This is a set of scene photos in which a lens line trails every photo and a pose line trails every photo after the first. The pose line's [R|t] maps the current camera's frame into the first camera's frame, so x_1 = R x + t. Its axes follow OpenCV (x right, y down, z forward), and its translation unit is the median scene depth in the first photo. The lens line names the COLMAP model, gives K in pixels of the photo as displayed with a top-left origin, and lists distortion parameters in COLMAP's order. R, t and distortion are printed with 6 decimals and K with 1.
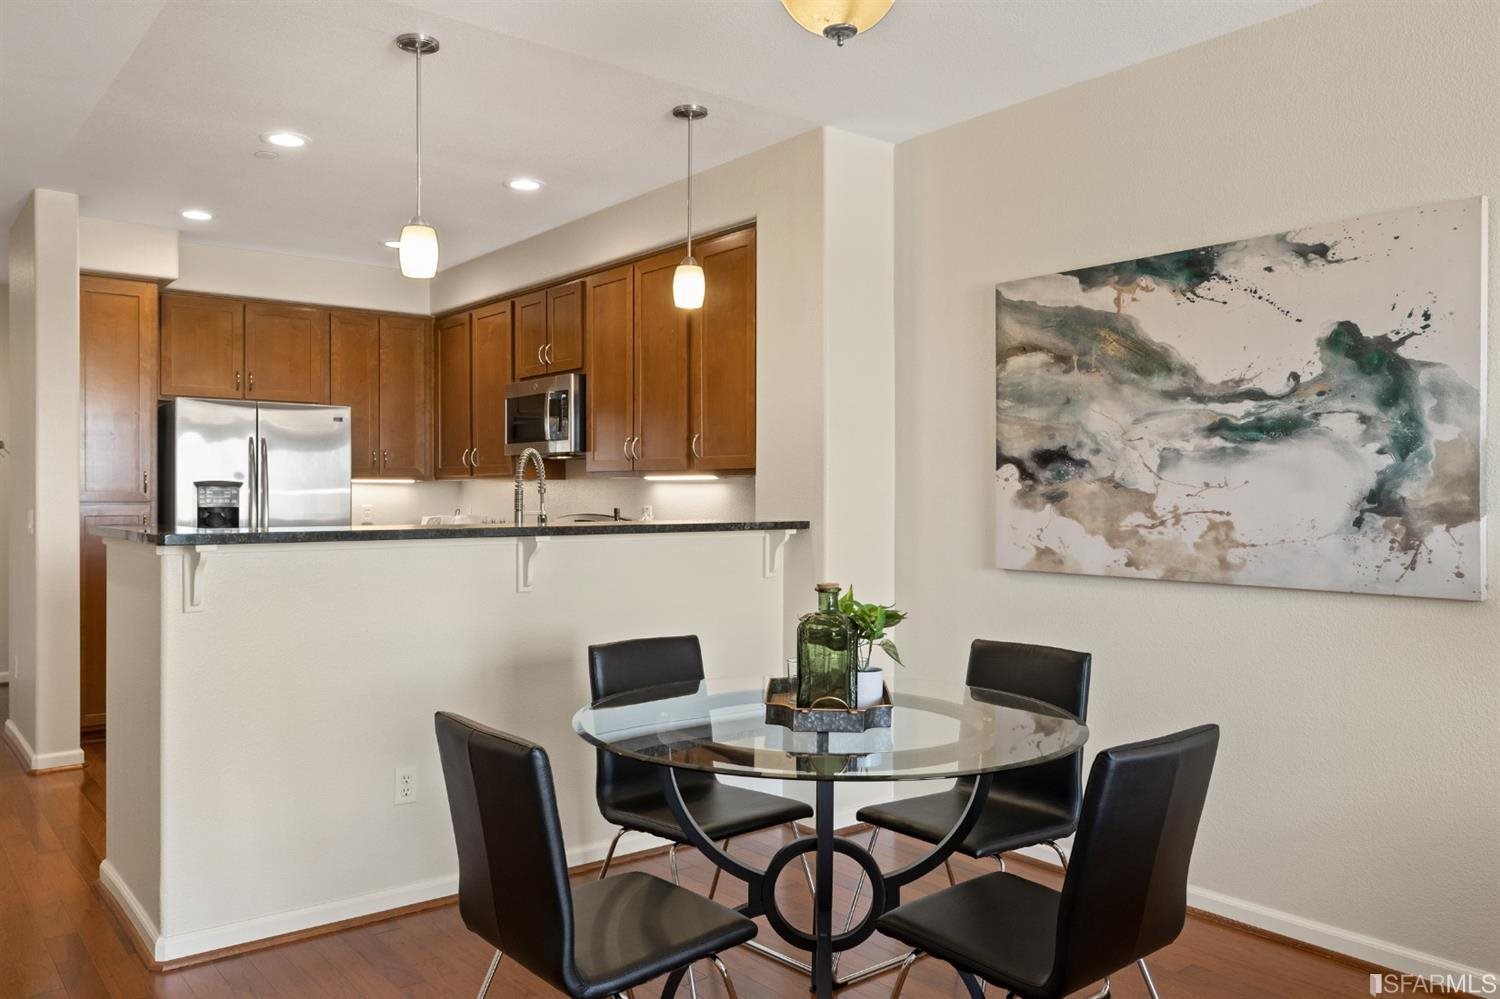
lens RADIAL K [[1126.1, 0, 750.0], [0, 1126.1, 499.5], [0, 0, 1]] dist [0.003099, 0.001872]
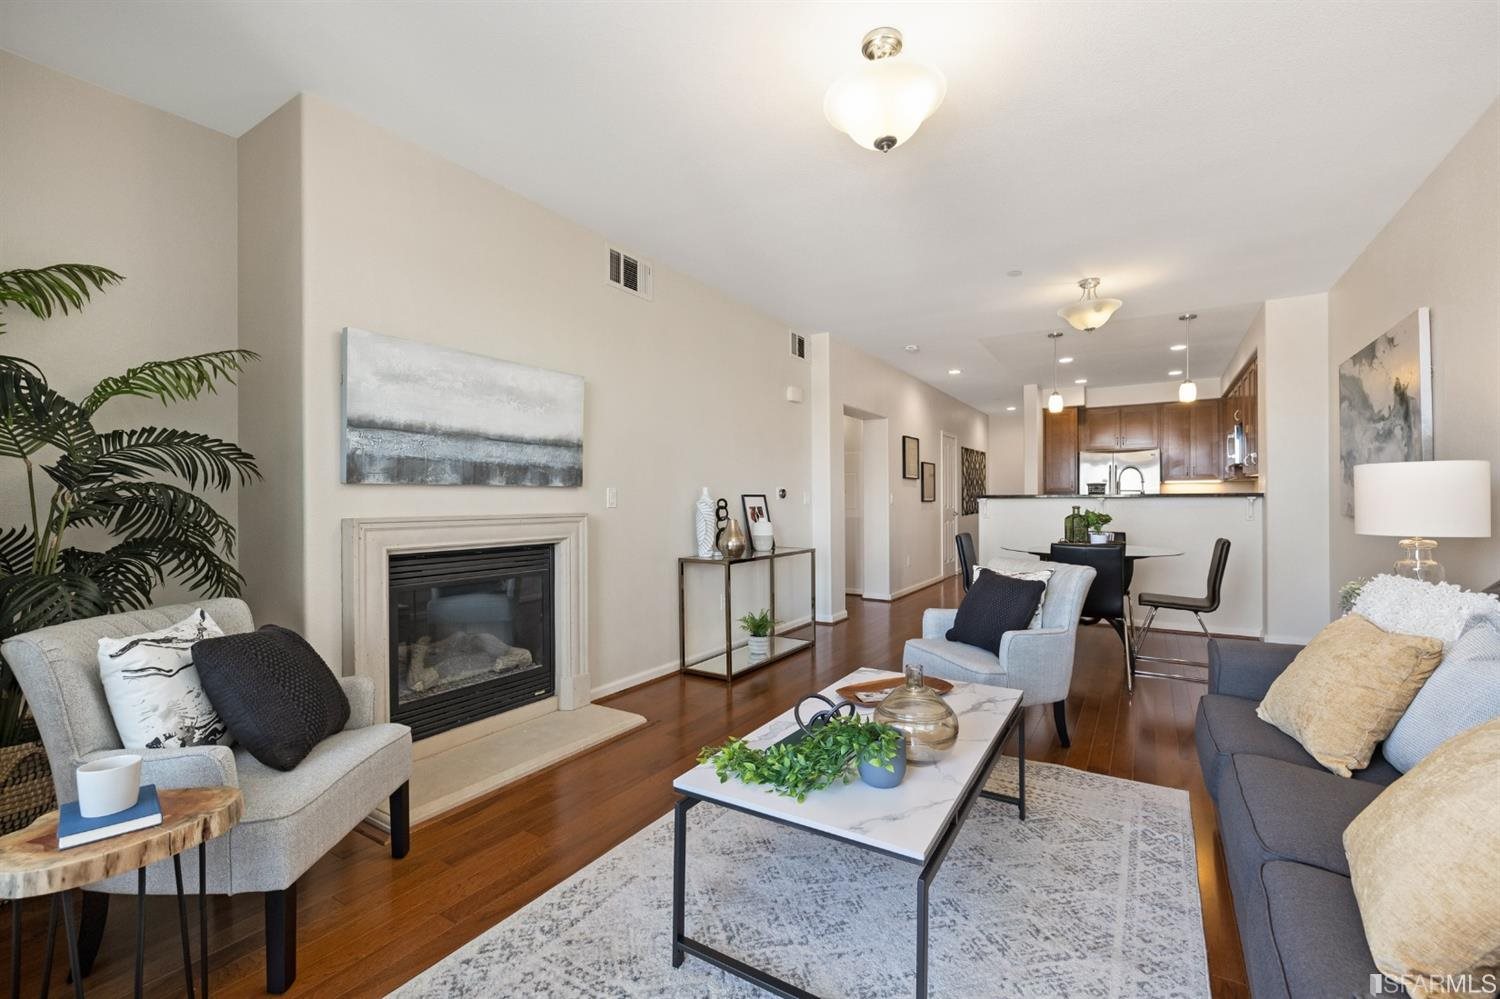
lens RADIAL K [[639.2, 0, 750.0], [0, 639.2, 499.5], [0, 0, 1]] dist [0.002217, 0.000267]
pose [[0.320156, -0.006086, -0.947345, 1.014811], [0.005695, 0.999974, -0.004500, 0.039610], [0.947348, -0.003954, 0.320182, -0.327890]]
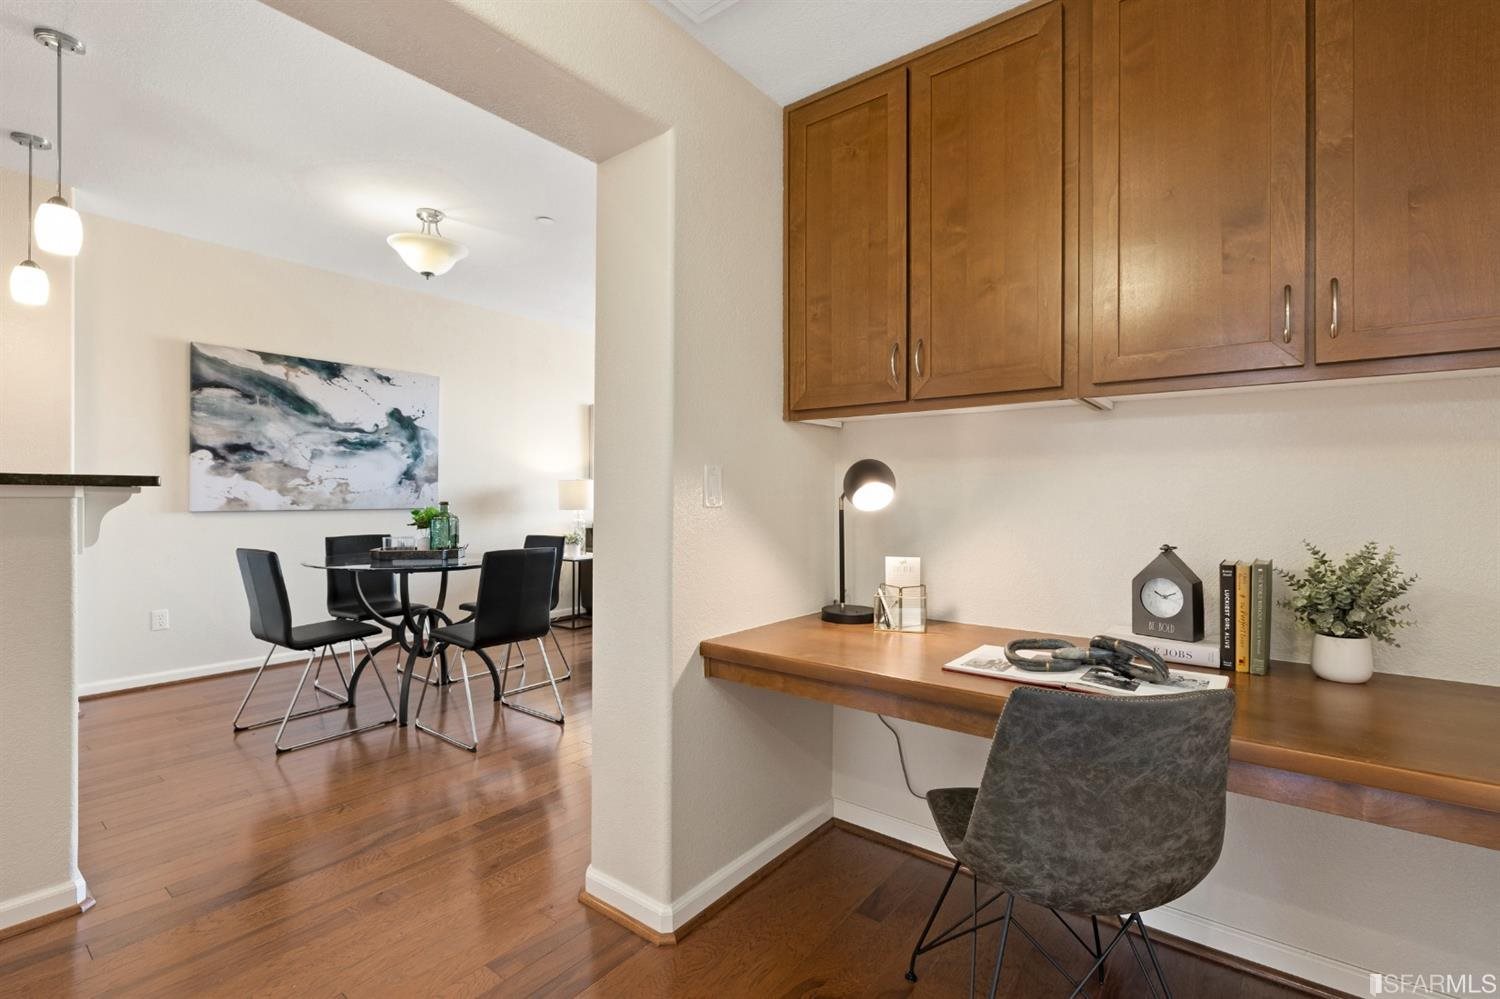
lens RADIAL K [[678.9, 0, 745.7], [0, 678.9, 494.7], [0, 0, 1]] dist [-0.001750, 0.000041]
pose [[-0.224141, -0.002246, 0.974554, -1.041783], [0.001818, 0.999995, 0.002723, 0.038519], [-0.974555, 0.002382, -0.224136, 0.463128]]
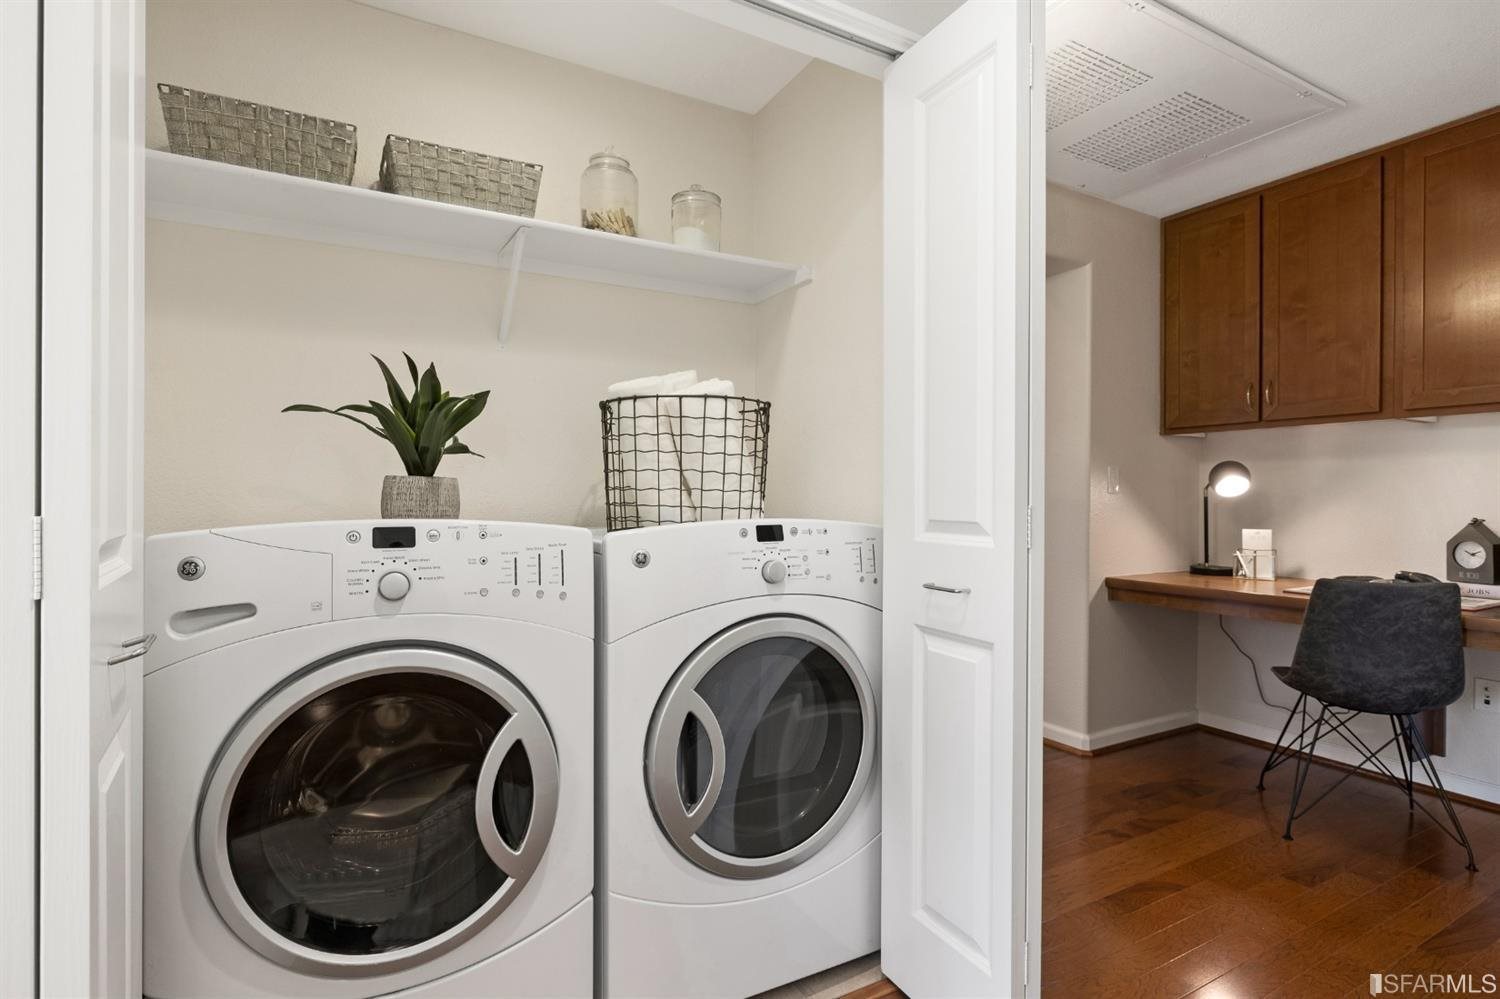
lens RADIAL K [[737.9, 0, 750.0], [0, 737.9, 499.5], [0, 0, 1]] dist [0.001680, 0.000187]
pose [[0.164917, -0.005631, 0.986291, -2.809307], [0.003268, 0.999981, 0.005162, 0.087045], [-0.986302, 0.002372, 0.164933, 1.241226]]
